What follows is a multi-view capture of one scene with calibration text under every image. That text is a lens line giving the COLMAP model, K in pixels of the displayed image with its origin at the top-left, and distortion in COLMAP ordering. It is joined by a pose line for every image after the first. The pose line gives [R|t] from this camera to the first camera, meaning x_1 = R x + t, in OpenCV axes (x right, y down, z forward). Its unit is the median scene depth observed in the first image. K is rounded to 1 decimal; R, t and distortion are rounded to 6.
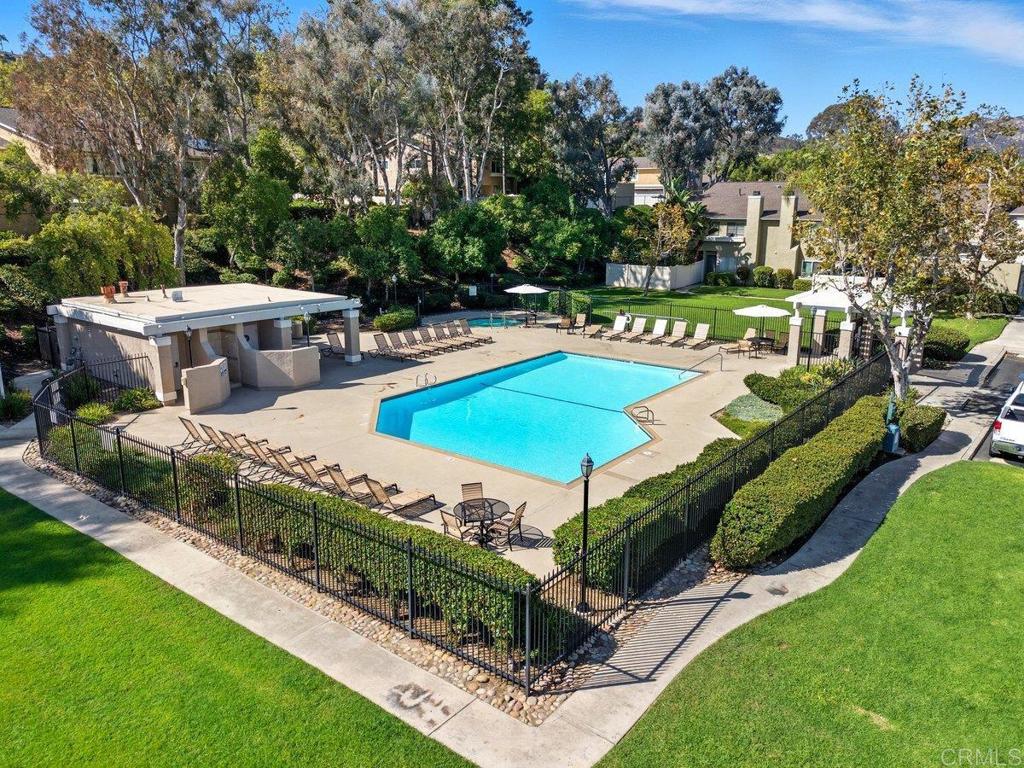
lens RADIAL K [[751.1, 0, 508.2], [0, 751.1, 383.9], [0, 0, 1]] dist [0.045699, -0.027648]
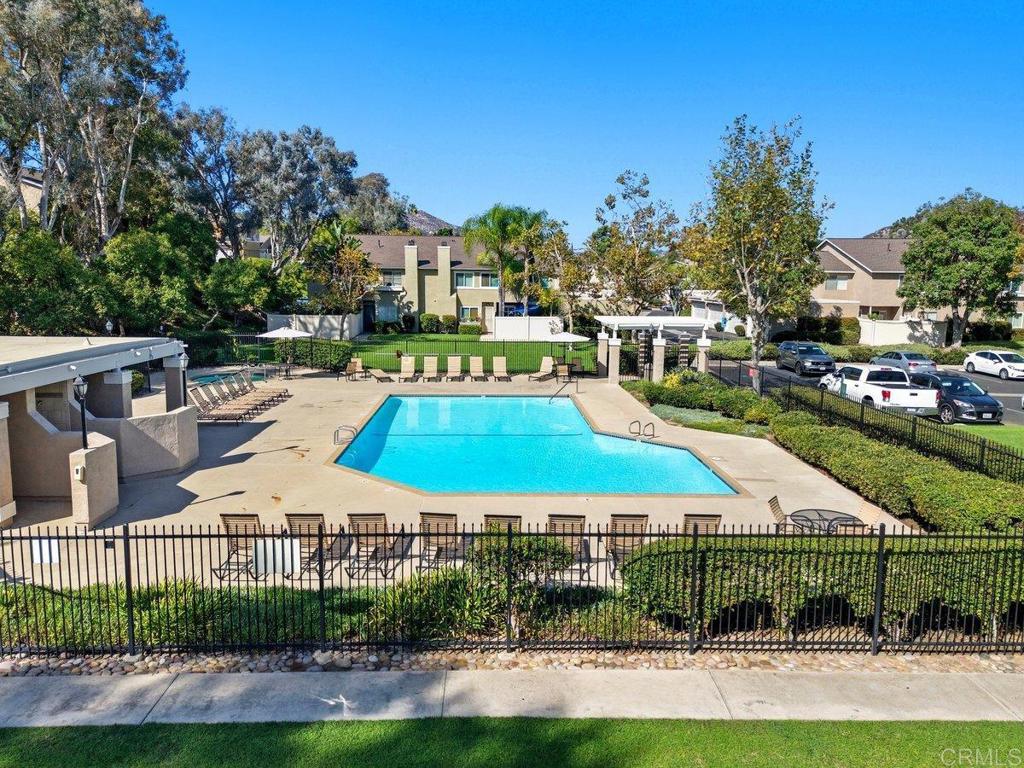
lens RADIAL K [[751.1, 0, 511.1], [0, 751.1, 385.3], [0, 0, 1]] dist [0.045699, -0.027648]
pose [[0.767968, -0.083294, 0.635049, -0.237603], [0.142187, 0.988938, -0.042238, 0.000639], [-0.624506, 0.122733, 0.771316, 0.154684]]
